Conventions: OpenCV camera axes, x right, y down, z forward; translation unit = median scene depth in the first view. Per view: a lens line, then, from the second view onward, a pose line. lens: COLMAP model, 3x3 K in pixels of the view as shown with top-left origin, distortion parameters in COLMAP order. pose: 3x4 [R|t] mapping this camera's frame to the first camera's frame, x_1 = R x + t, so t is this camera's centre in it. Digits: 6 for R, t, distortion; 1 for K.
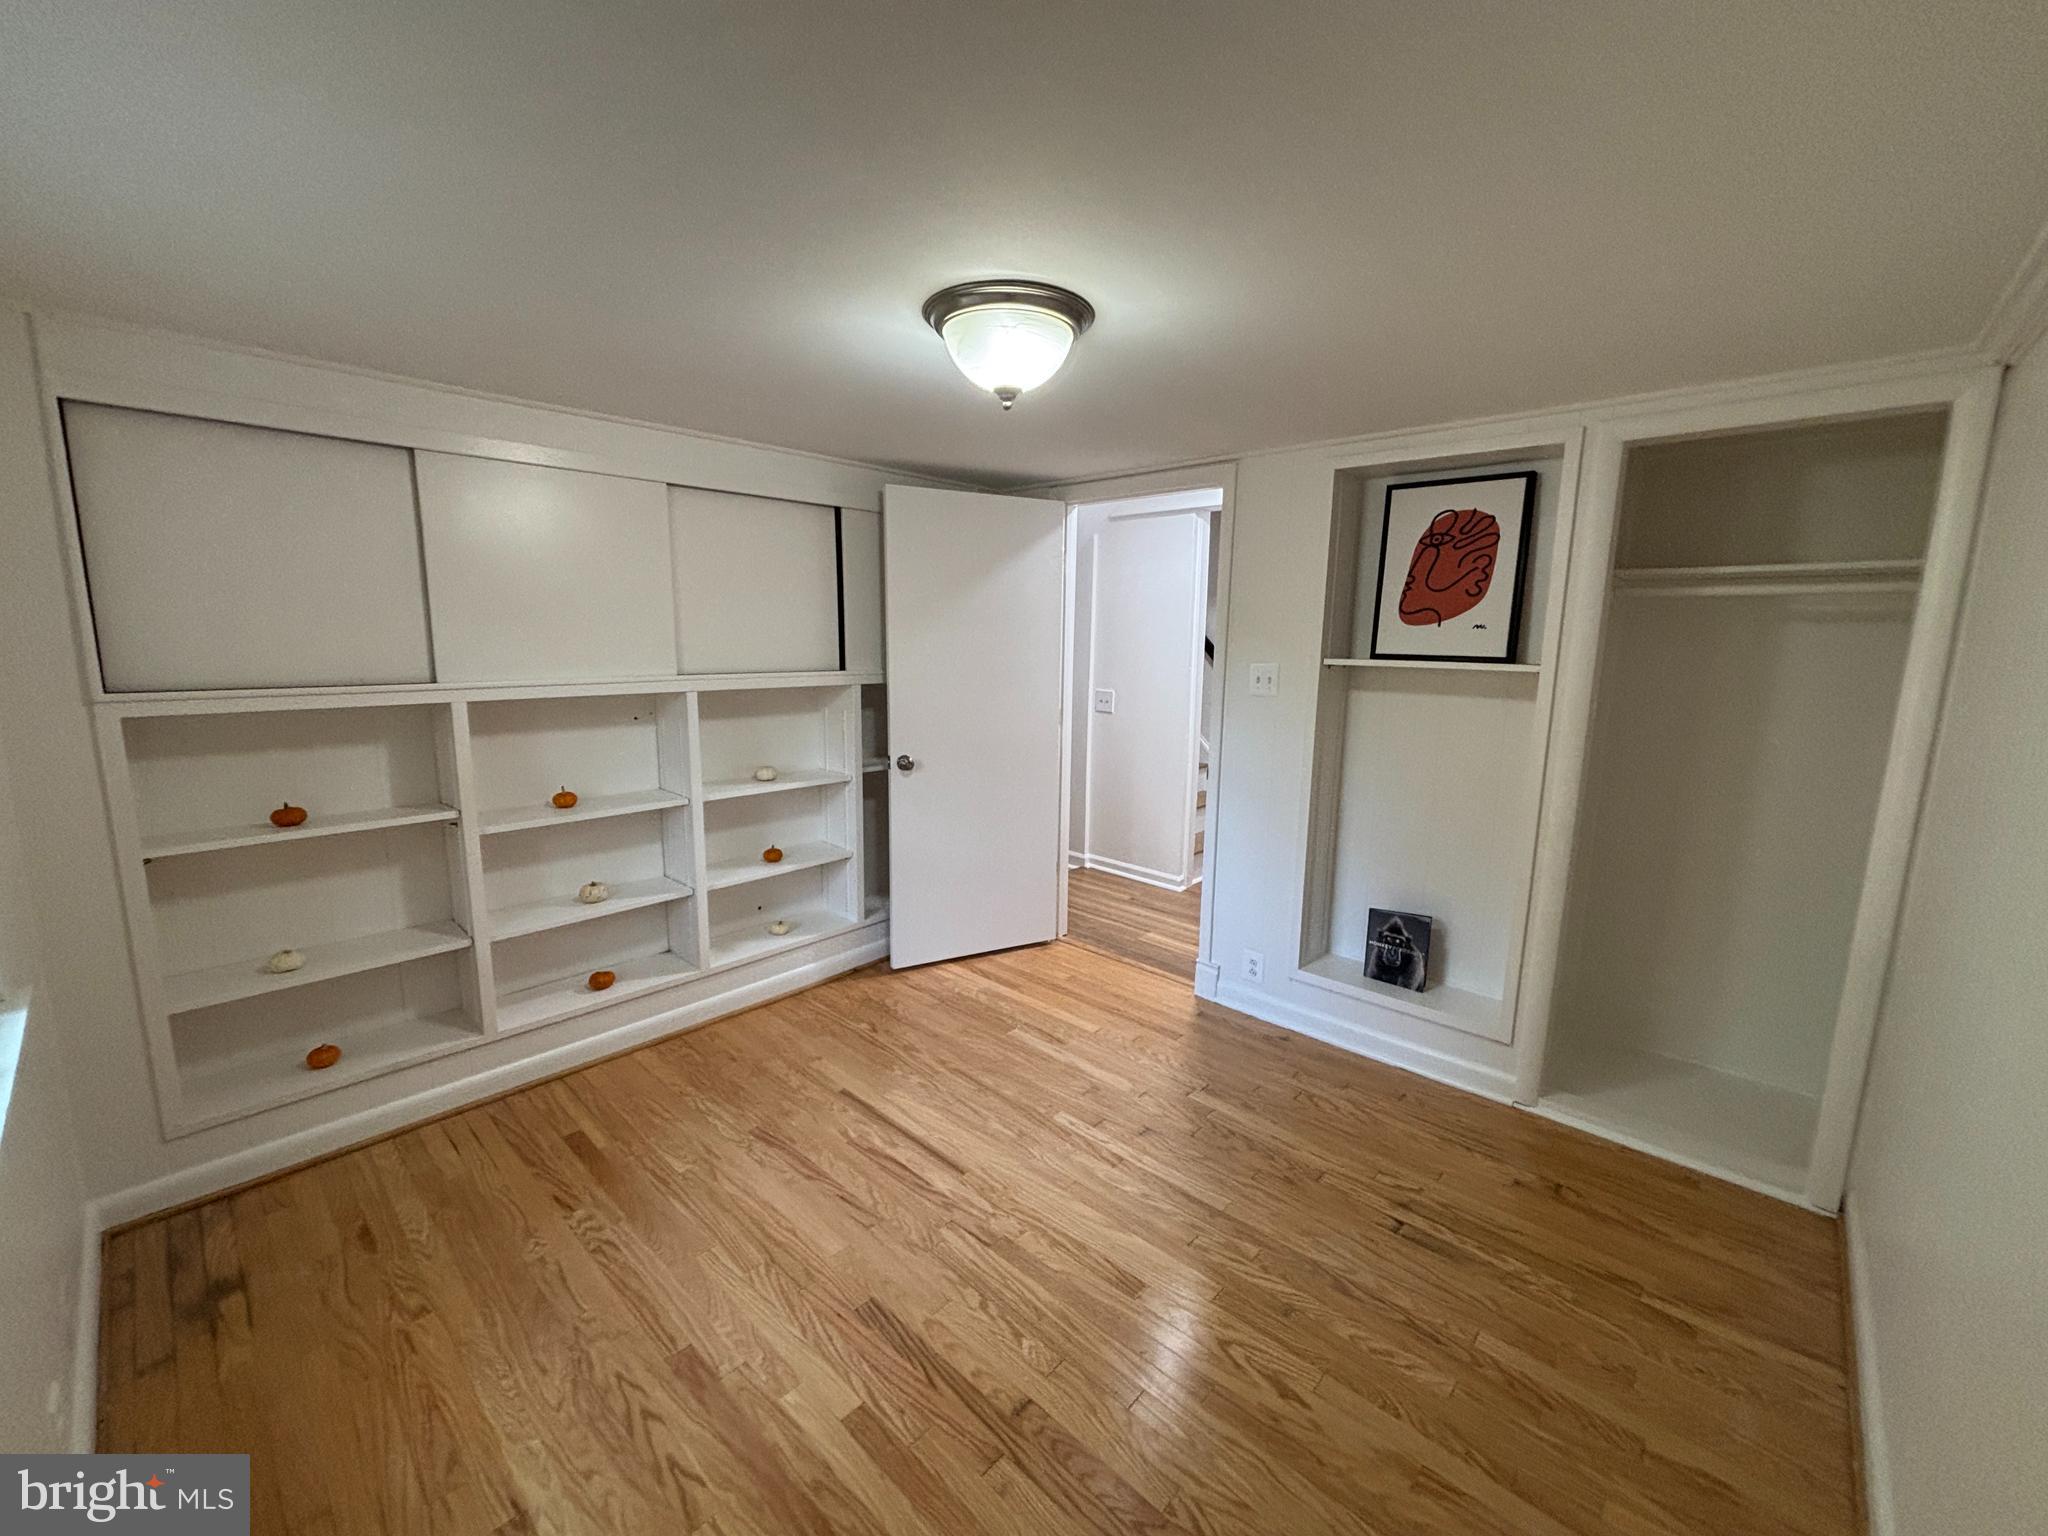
lens RADIAL K [[823.7, 0, 1022.5], [0, 823.7, 758.9], [0, 0, 1]] dist [0.009183, -0.005352]
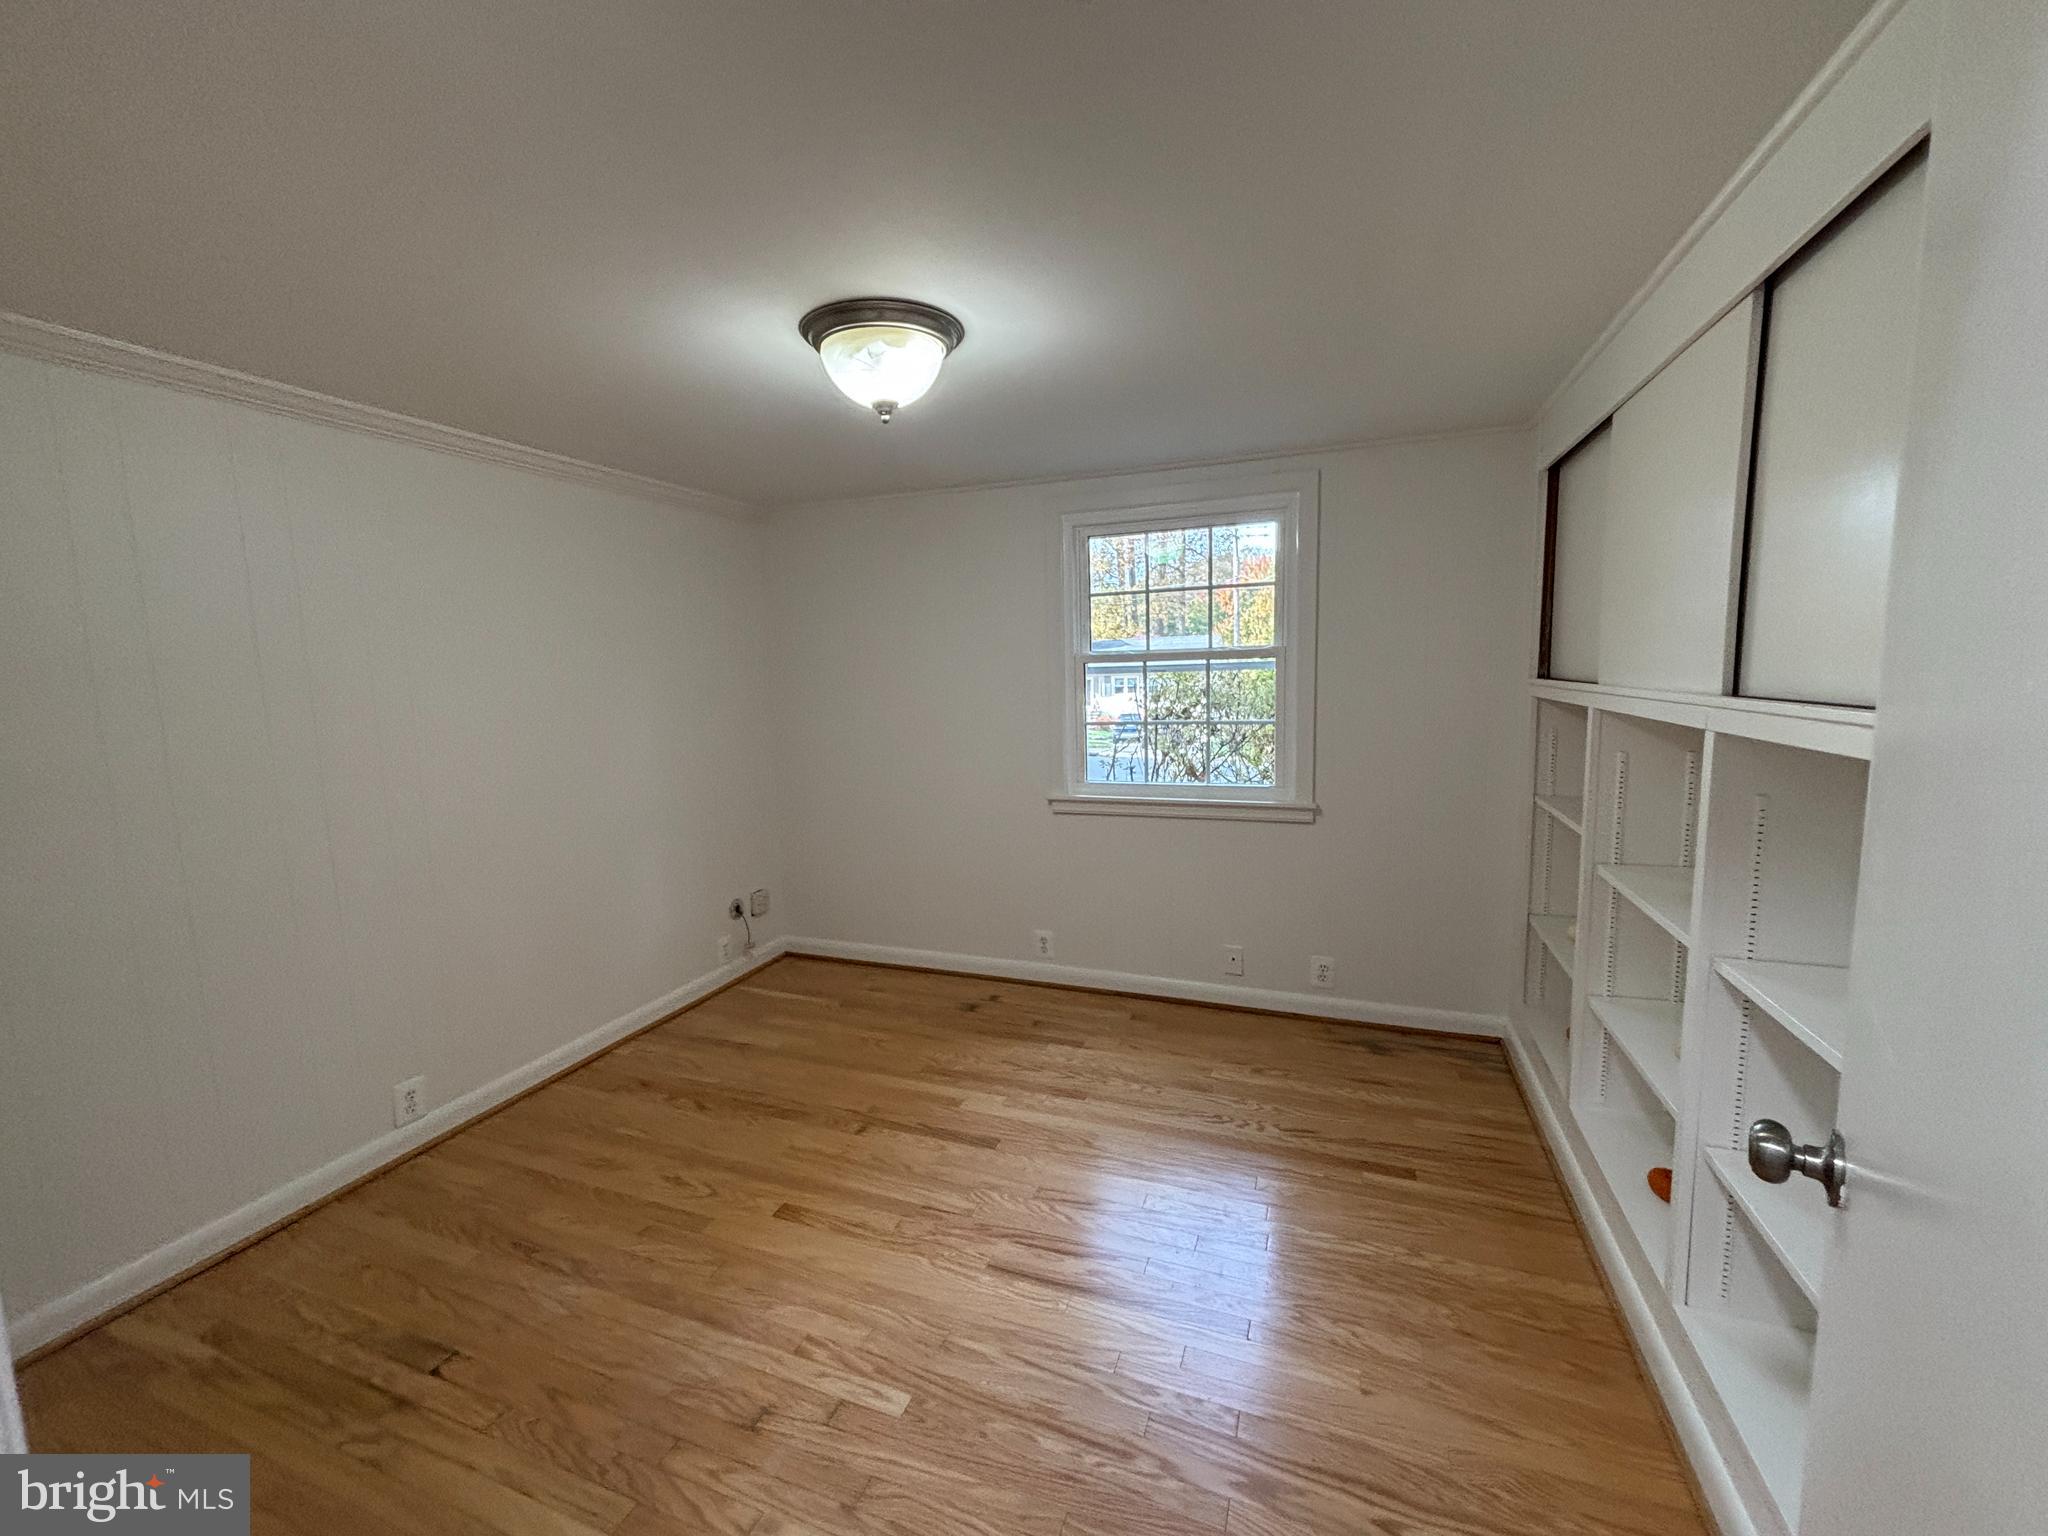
lens RADIAL K [[823.7, 0, 1022.5], [0, 823.7, 758.9], [0, 0, 1]] dist [0.009183, -0.005352]
pose [[-0.925671, 0.054597, -0.374370, 0.216475], [-0.044954, 0.966649, 0.252127, -0.252530], [0.375650, 0.250216, -0.892345, 1.916556]]
